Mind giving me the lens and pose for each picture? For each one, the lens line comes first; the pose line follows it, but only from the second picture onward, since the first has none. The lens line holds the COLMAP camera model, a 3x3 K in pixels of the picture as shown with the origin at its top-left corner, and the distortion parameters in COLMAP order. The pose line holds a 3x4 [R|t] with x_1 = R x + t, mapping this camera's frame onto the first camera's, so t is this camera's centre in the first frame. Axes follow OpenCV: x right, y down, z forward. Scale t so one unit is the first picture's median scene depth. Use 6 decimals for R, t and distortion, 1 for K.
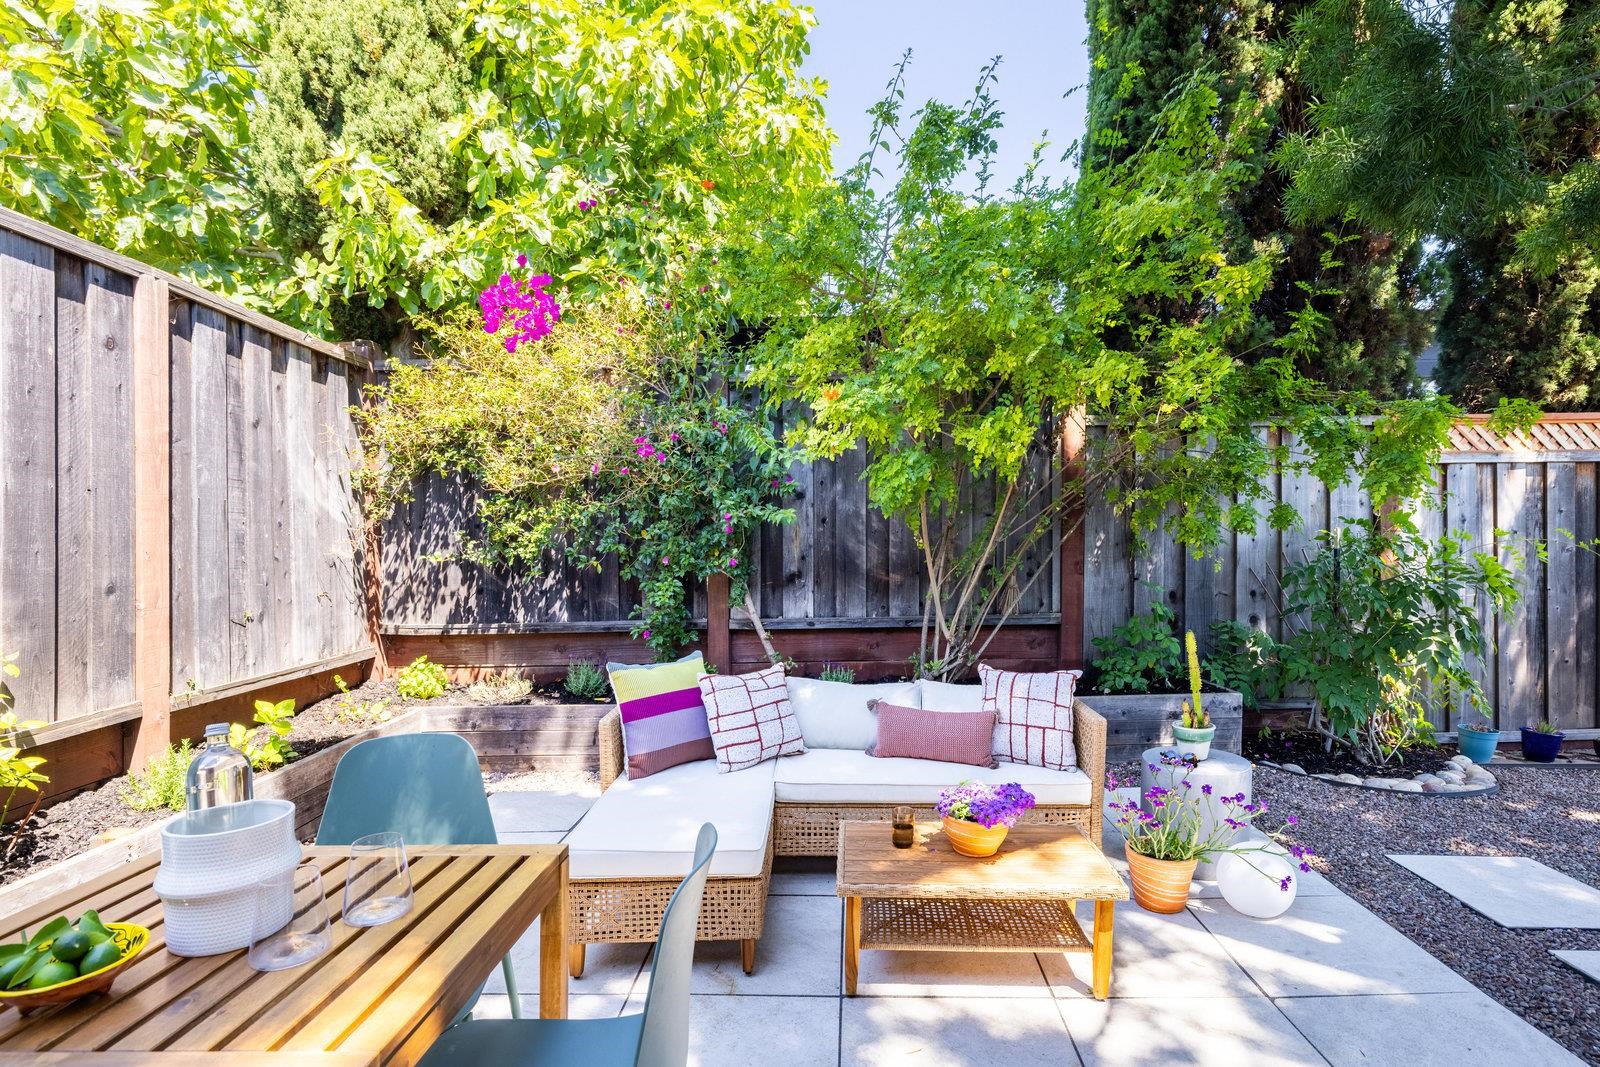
lens RADIAL K [[802.5, 0, 820.8], [0, 802.5, 578.9], [0, 0, 1]] dist [0.001796, -0.000365]
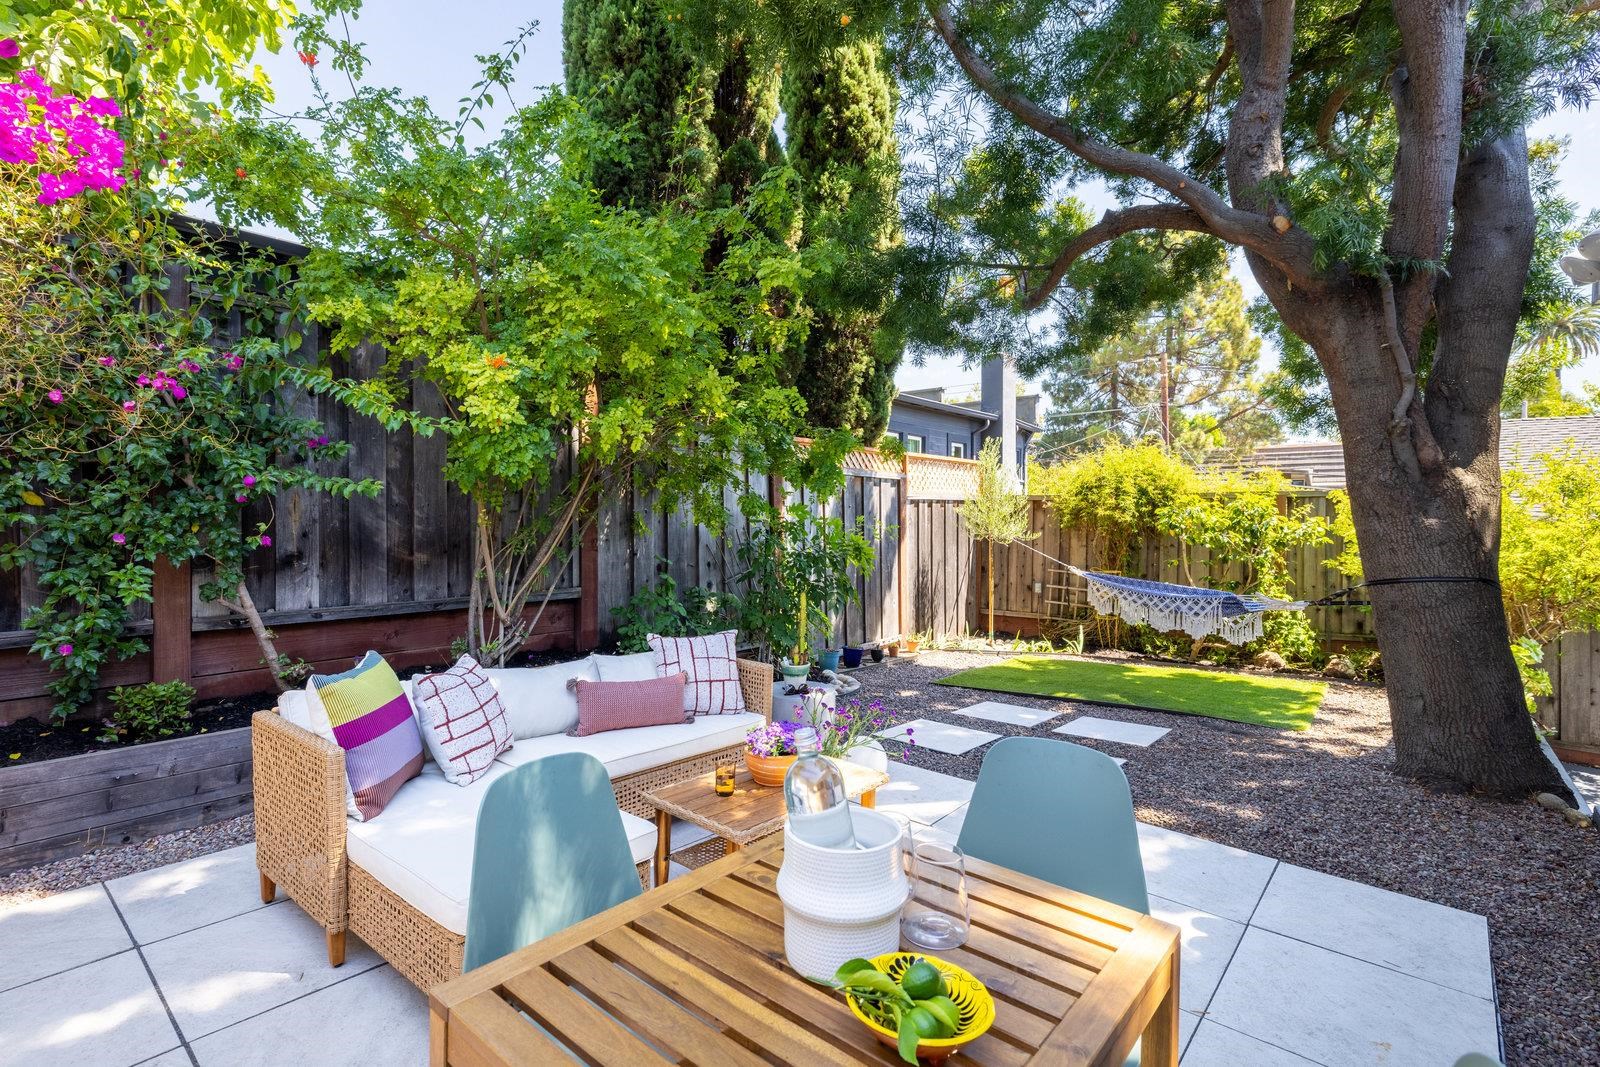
lens RADIAL K [[802.5, 0, 802.9], [0, 802.5, 542.2], [0, 0, 1]] dist [0.001796, -0.000365]
pose [[0.614882, -0.003350, 0.788612, -0.376702], [0.015881, 0.999841, -0.008134, -0.004330], [-0.788459, 0.017525, 0.614838, 0.115926]]
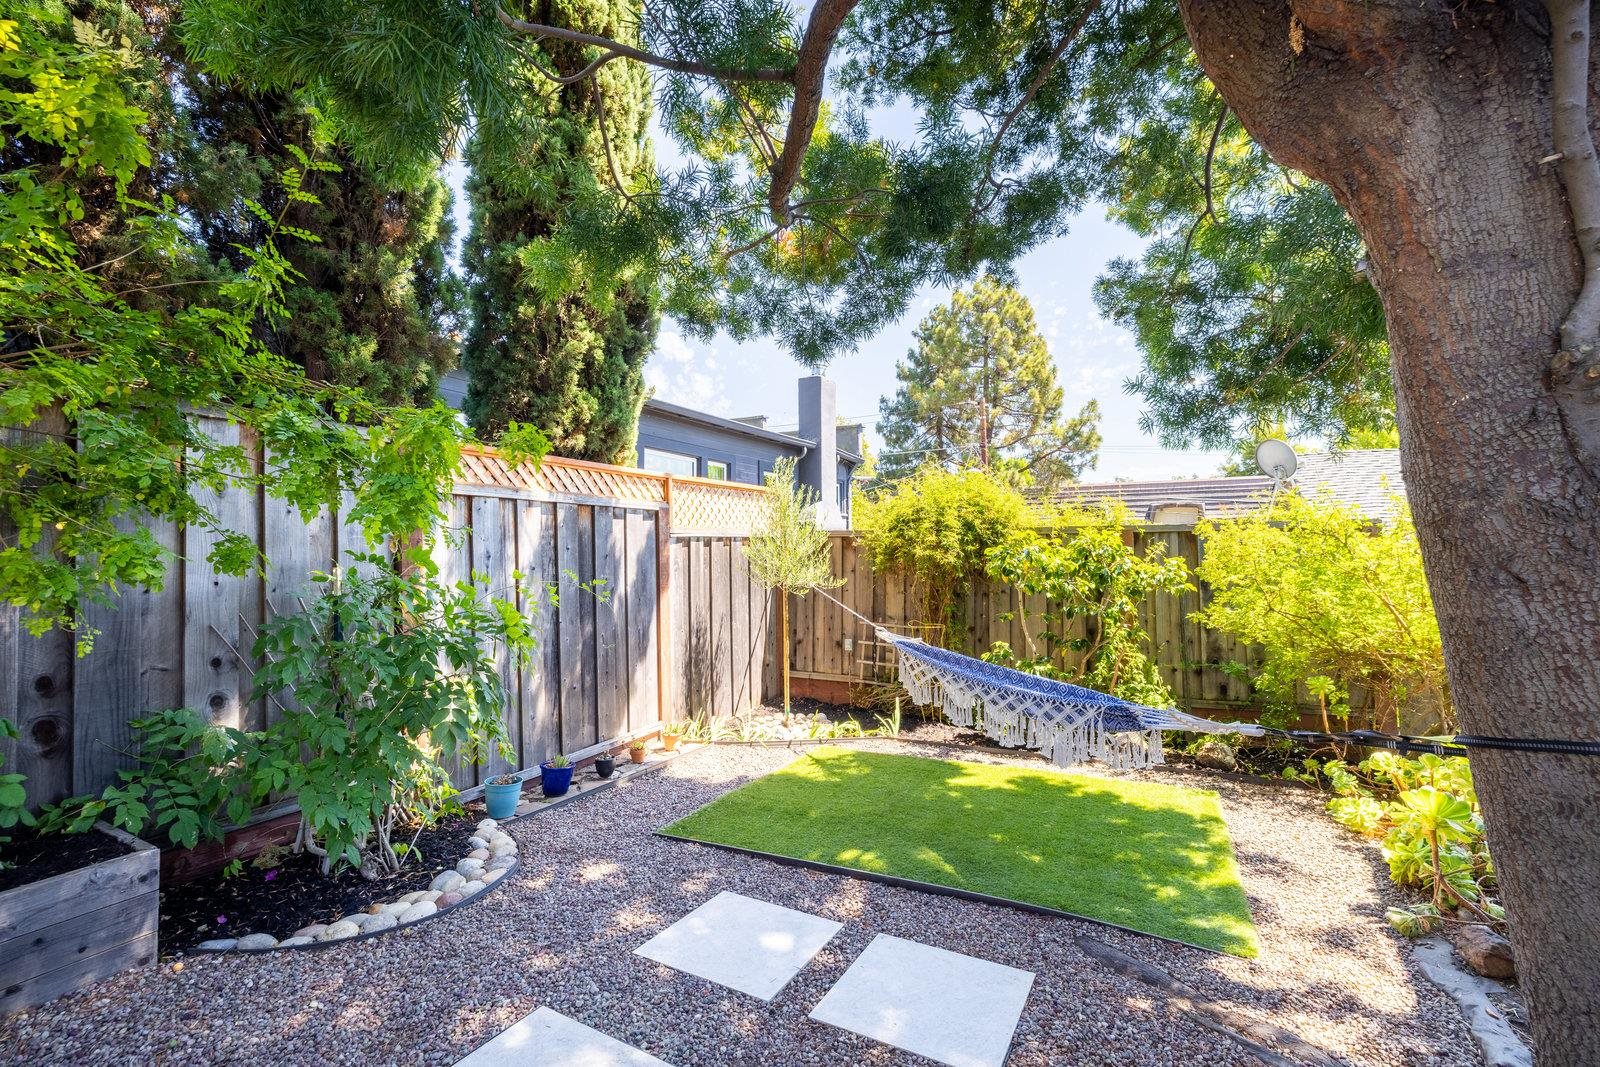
lens RADIAL K [[680.2, 0, 808.2], [0, 680.2, 553.0], [0, 0, 1]] dist [0.003784, 0.000552]
pose [[0.469469, 0.010264, 0.882889, 0.274194], [0.029271, 0.999202, -0.027181, -0.045772], [-0.882463, 0.038604, 0.468794, 0.296315]]
